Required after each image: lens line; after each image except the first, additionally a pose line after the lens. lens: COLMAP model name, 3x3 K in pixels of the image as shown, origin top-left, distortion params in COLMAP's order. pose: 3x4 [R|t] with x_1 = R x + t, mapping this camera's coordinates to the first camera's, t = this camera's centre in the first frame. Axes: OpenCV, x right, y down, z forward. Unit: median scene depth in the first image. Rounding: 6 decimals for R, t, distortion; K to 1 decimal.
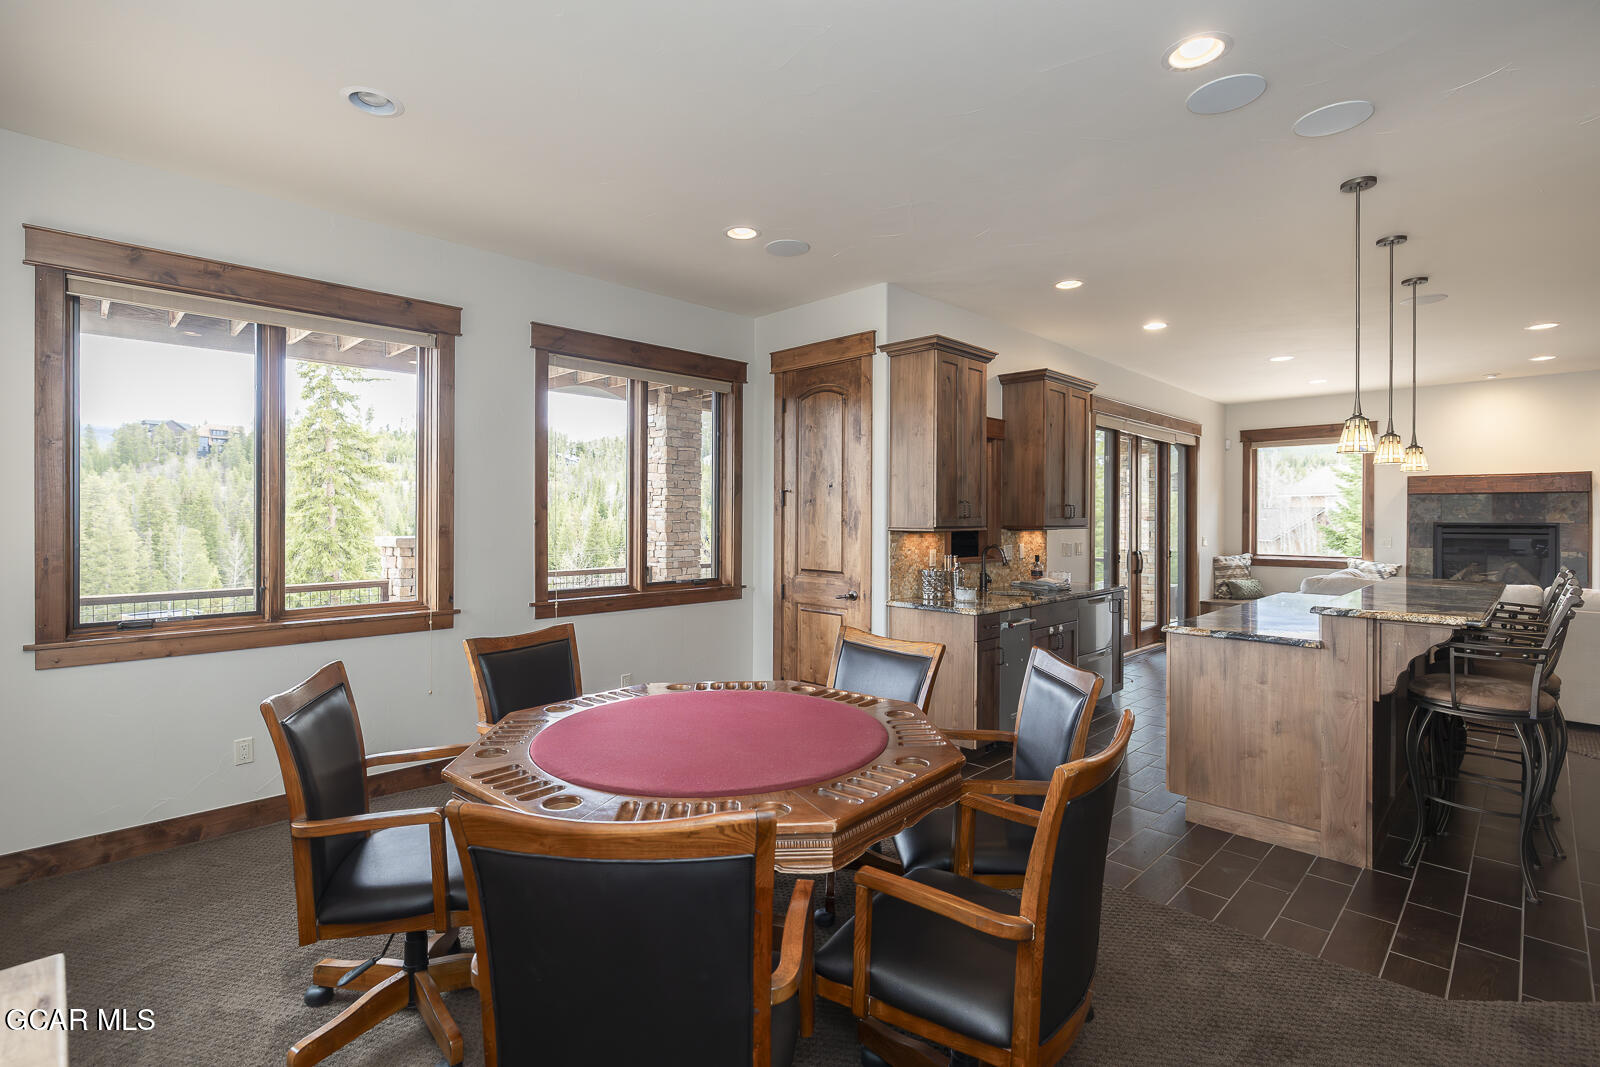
lens RADIAL K [[743.5, 0, 811.2], [0, 743.5, 522.0], [0, 0, 1]] dist [-0.002777, -0.000065]
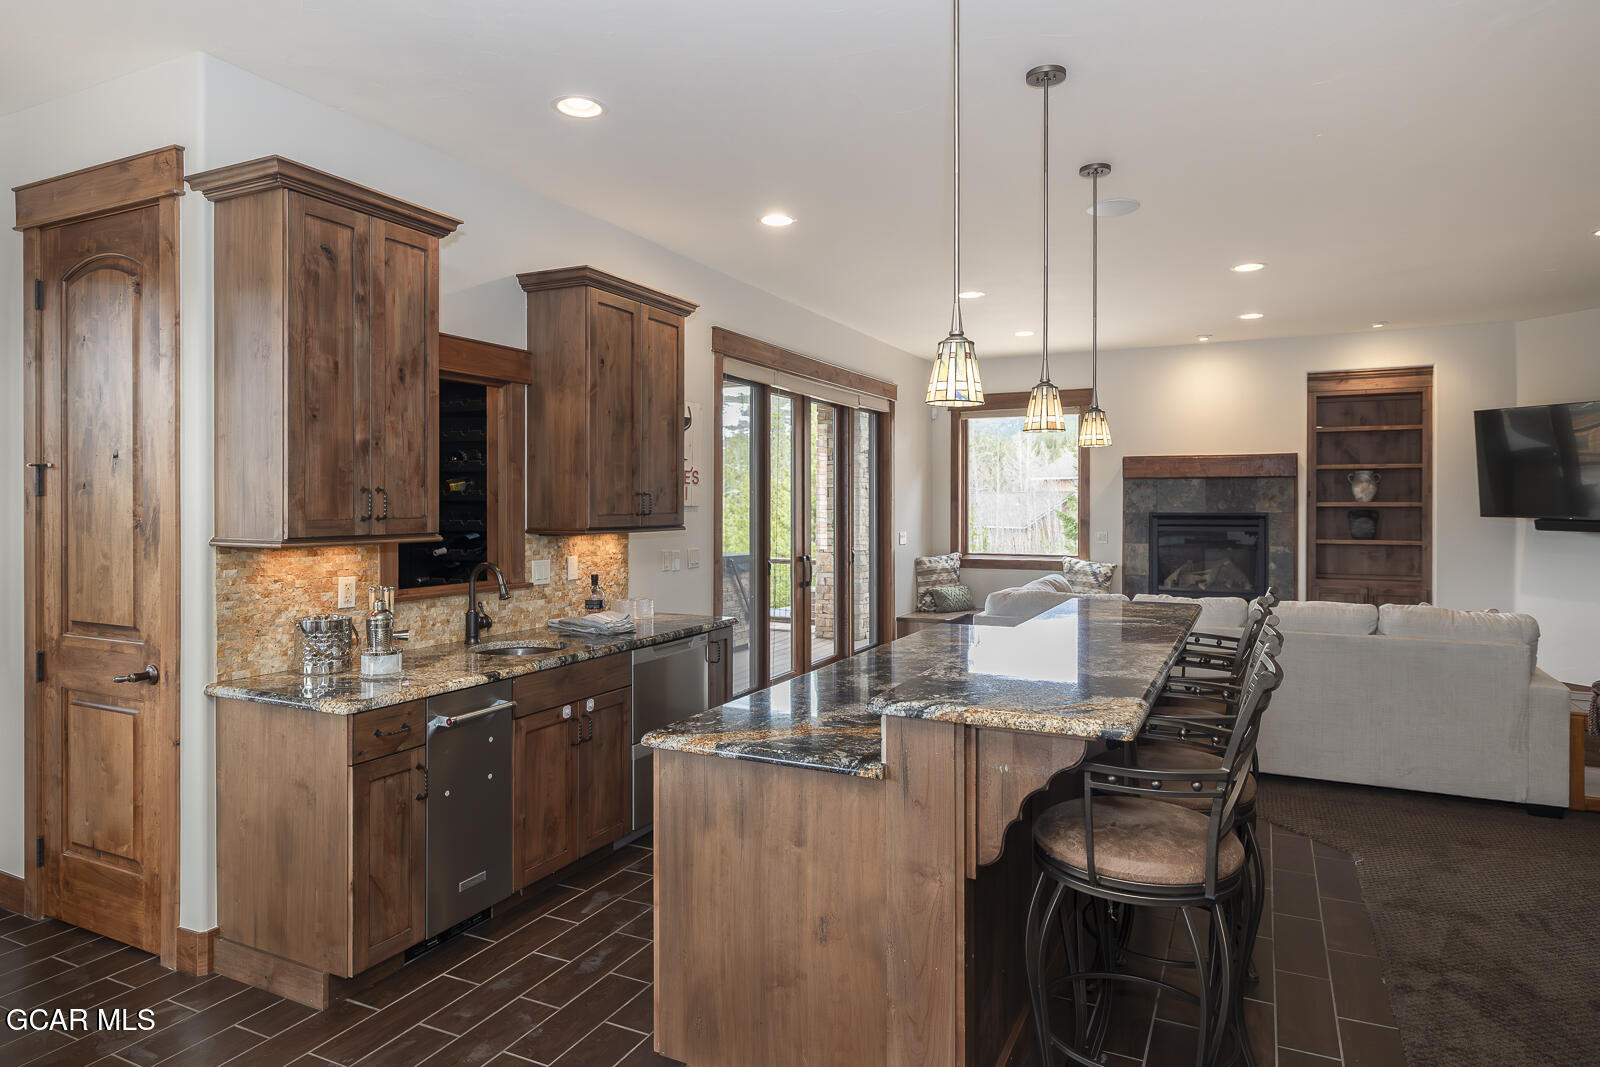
lens RADIAL K [[914.4, 0, 825.5], [0, 914.4, 510.4], [0, 0, 1]] dist [-0.003110, 0.002478]
pose [[0.944951, -0.005570, 0.327166, 0.262754], [0.004775, 0.999983, 0.003232, -0.011061], [-0.327178, -0.001492, 0.944961, 0.246688]]
